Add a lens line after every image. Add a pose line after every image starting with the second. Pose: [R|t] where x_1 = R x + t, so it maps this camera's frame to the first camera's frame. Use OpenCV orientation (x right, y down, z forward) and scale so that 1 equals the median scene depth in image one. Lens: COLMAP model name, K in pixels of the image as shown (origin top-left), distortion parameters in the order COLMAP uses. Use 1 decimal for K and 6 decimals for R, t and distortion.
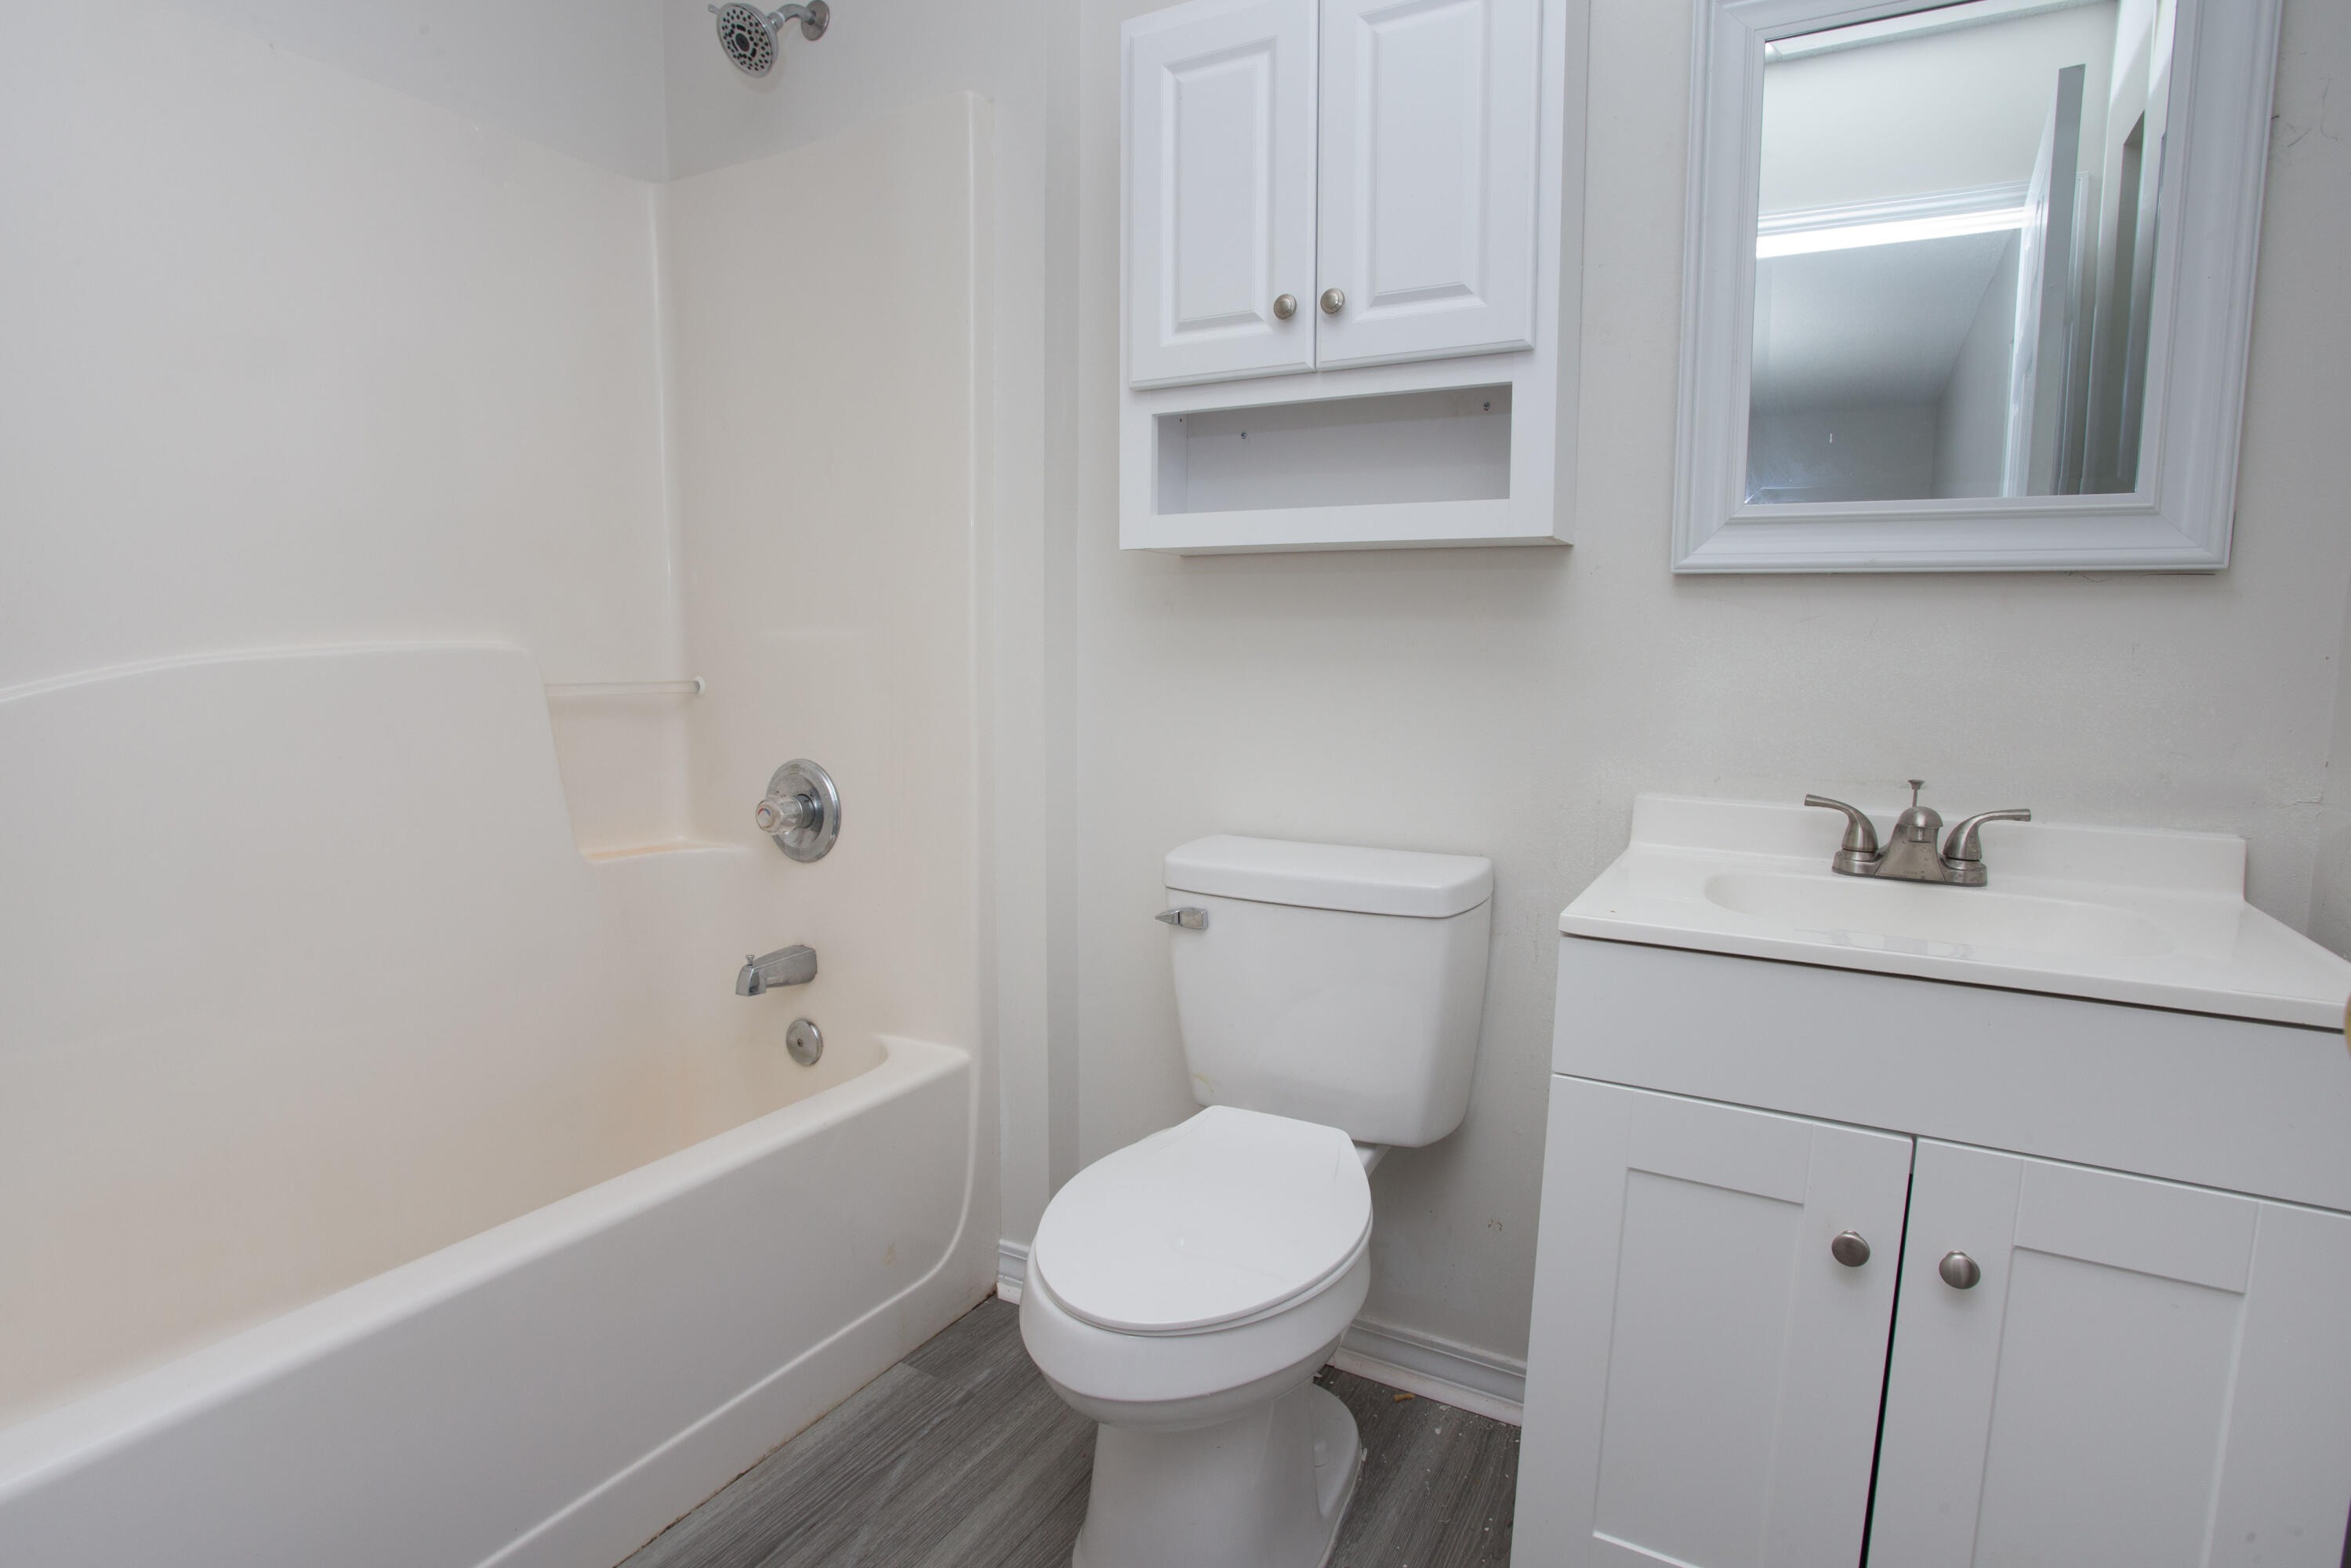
lens RADIAL K [[1233.4, 0, 1171.6], [0, 1233.4, 779.7], [0, 0, 1]] dist [-0.078377, 0.043915]
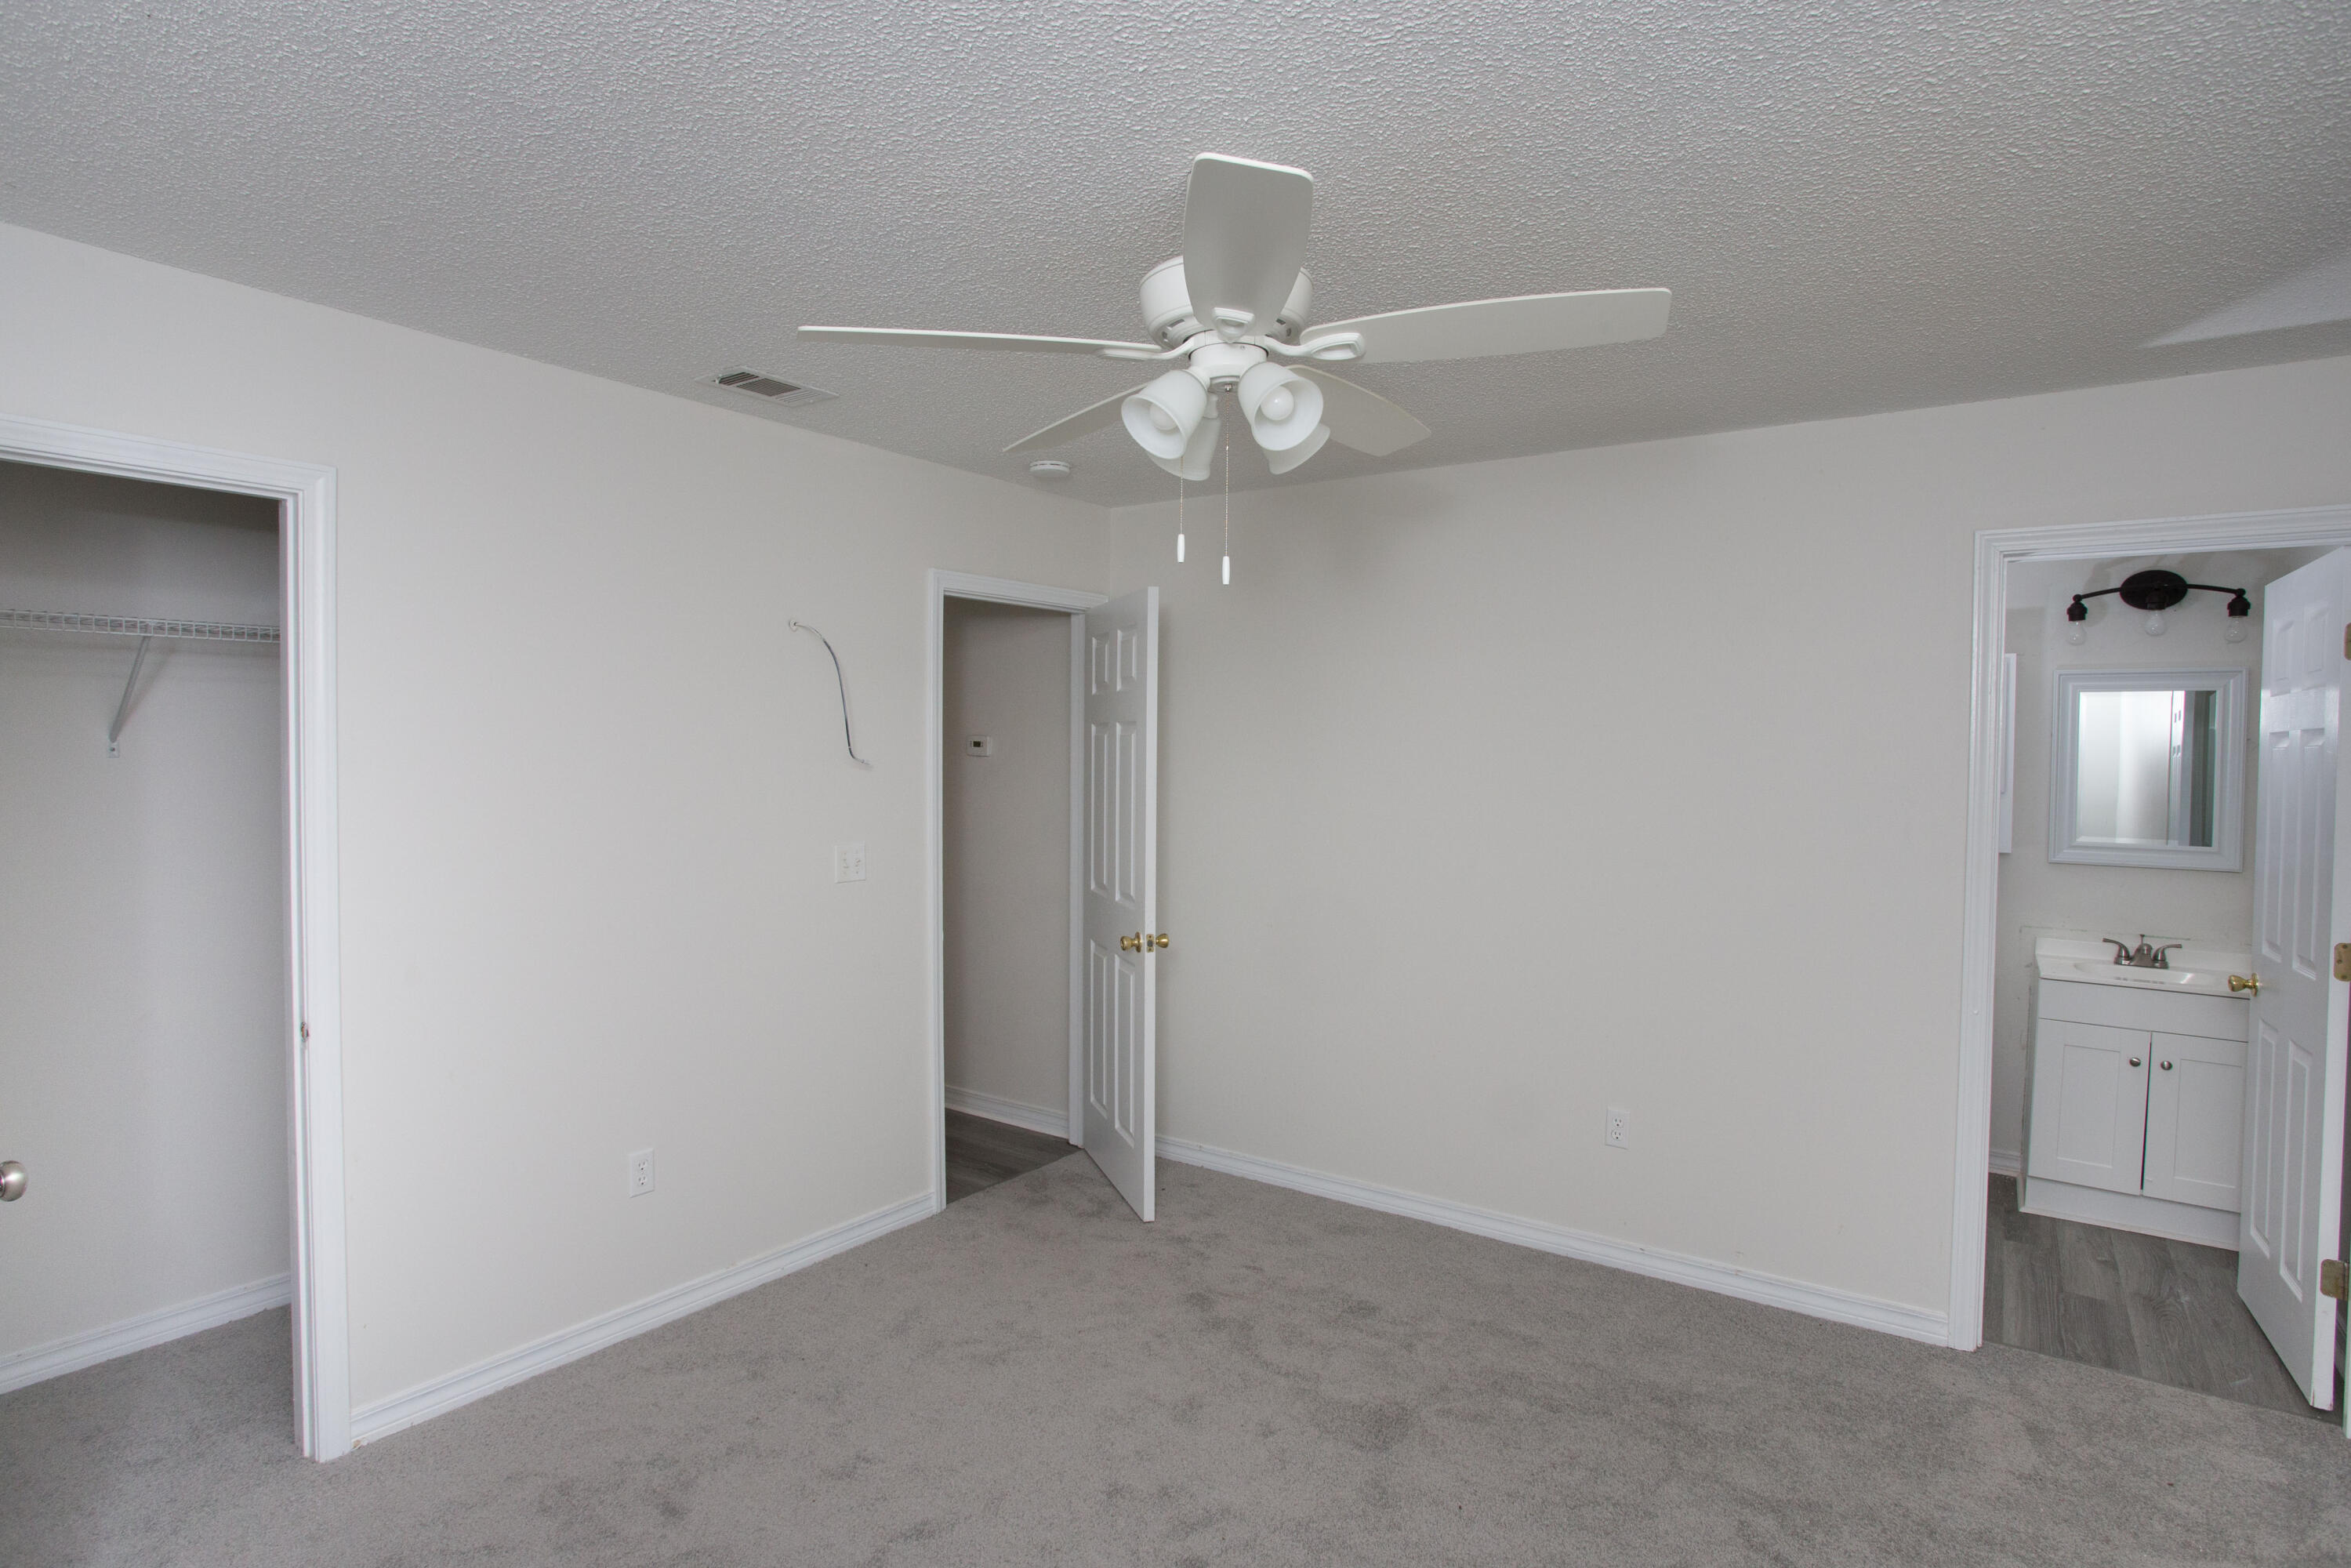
lens RADIAL K [[1201.0, 0, 1175.5], [0, 1201.0, 784.0], [0, 0, 1]] dist [-0.073737, 0.034467]
pose [[0.994042, 0.006740, -0.108786, -1.567540], [-0.016092, 0.996224, -0.085321, -0.092353], [0.107800, 0.086564, 0.990397, -2.307633]]
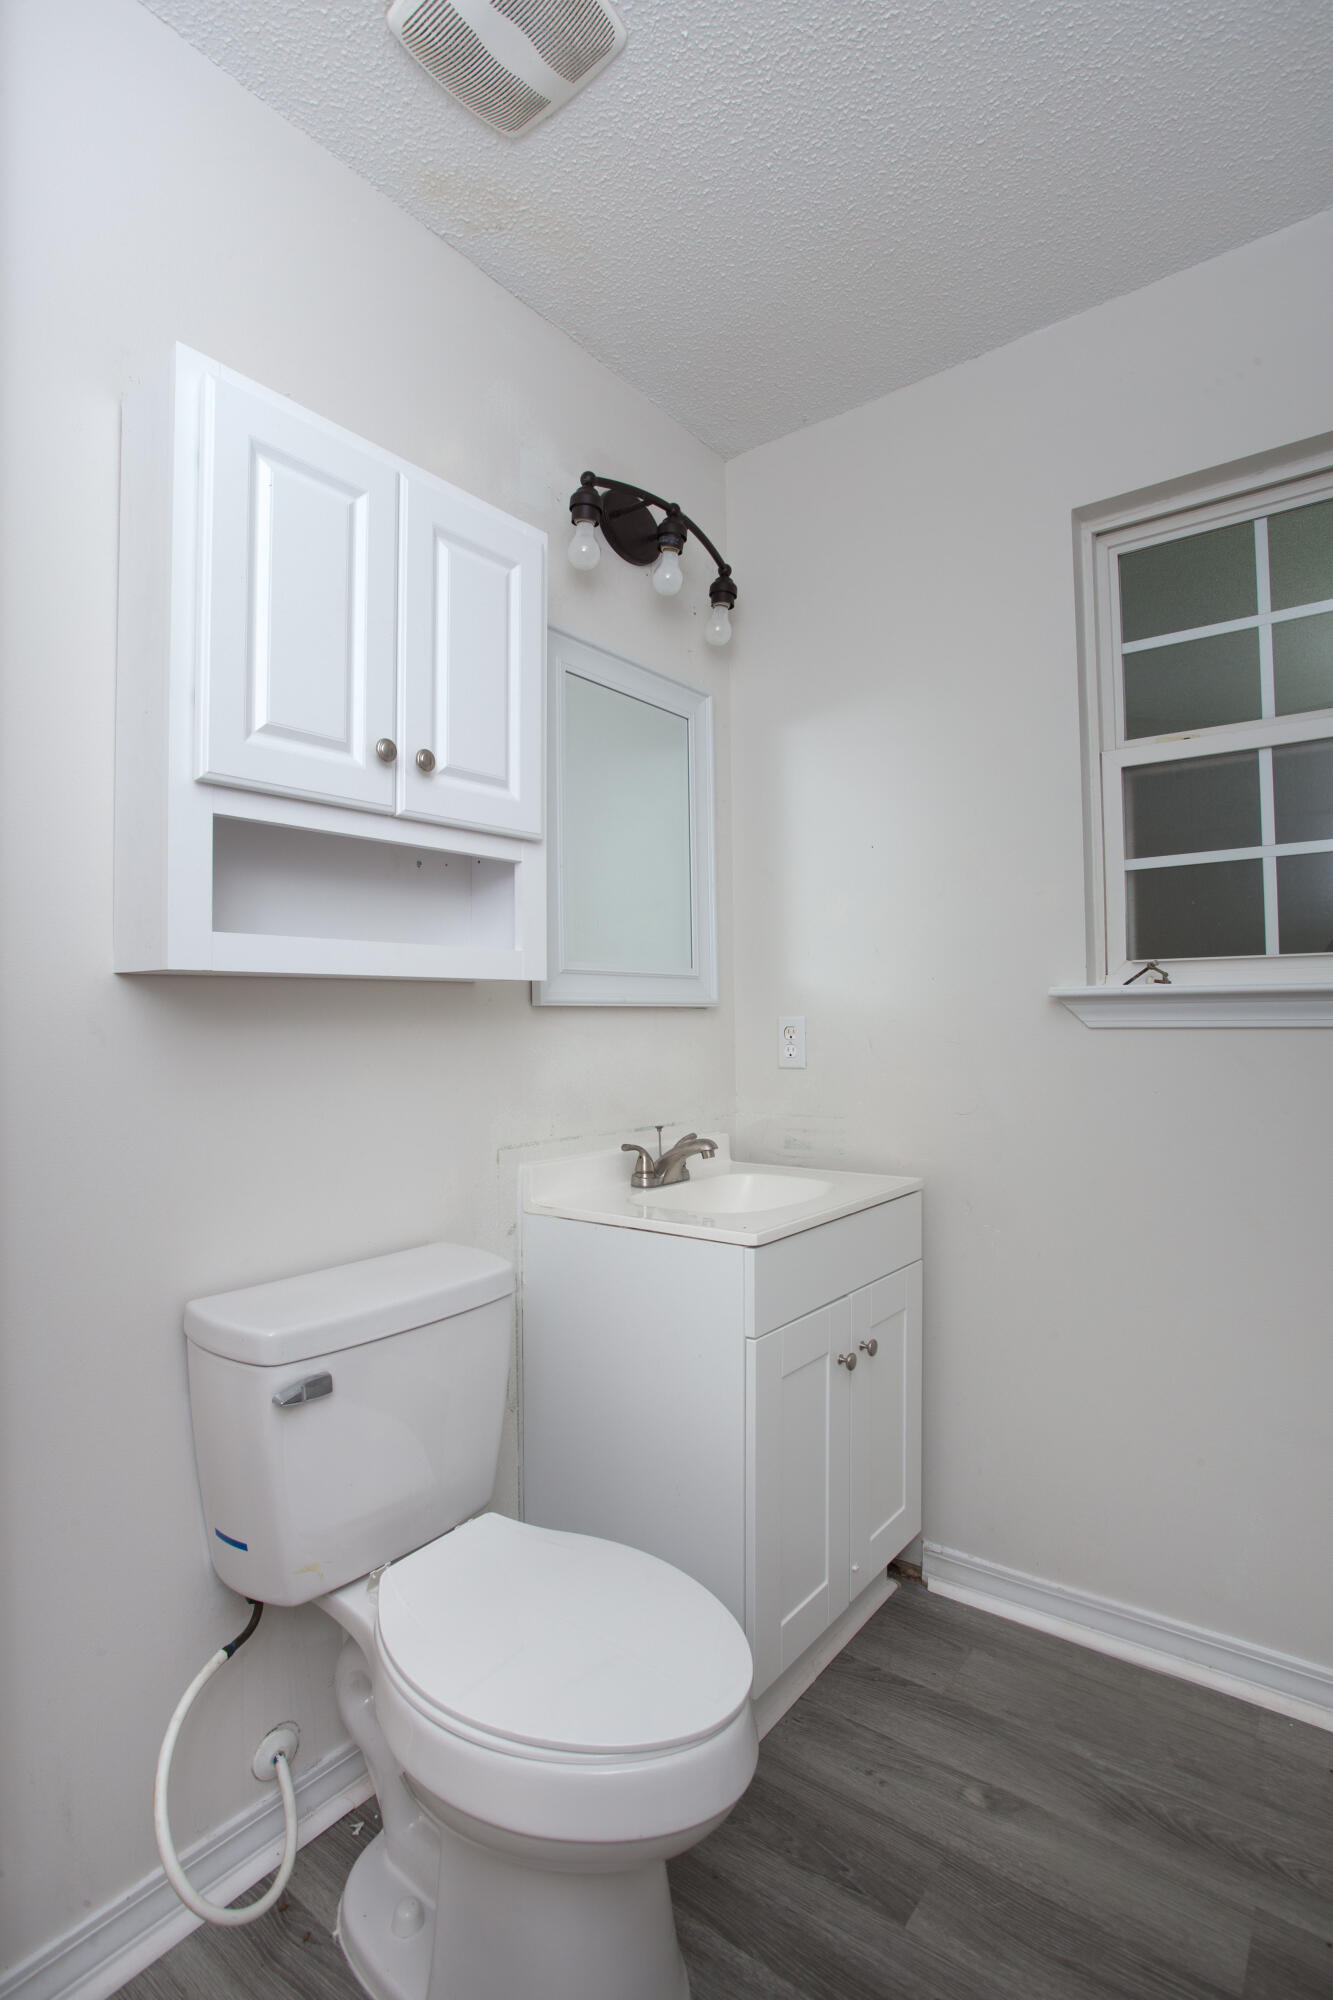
lens RADIAL K [[1021.6, 0, 666.5], [0, 1021.6, 1000.0], [0, 0, 1]] dist [-0.073737, 0.034467]
pose [[0.125412, 0.006124, 0.992086, -0.830578], [0.125037, 0.991910, -0.021929, -0.143431], [-0.984194, 0.126798, 0.123631, 0.773819]]
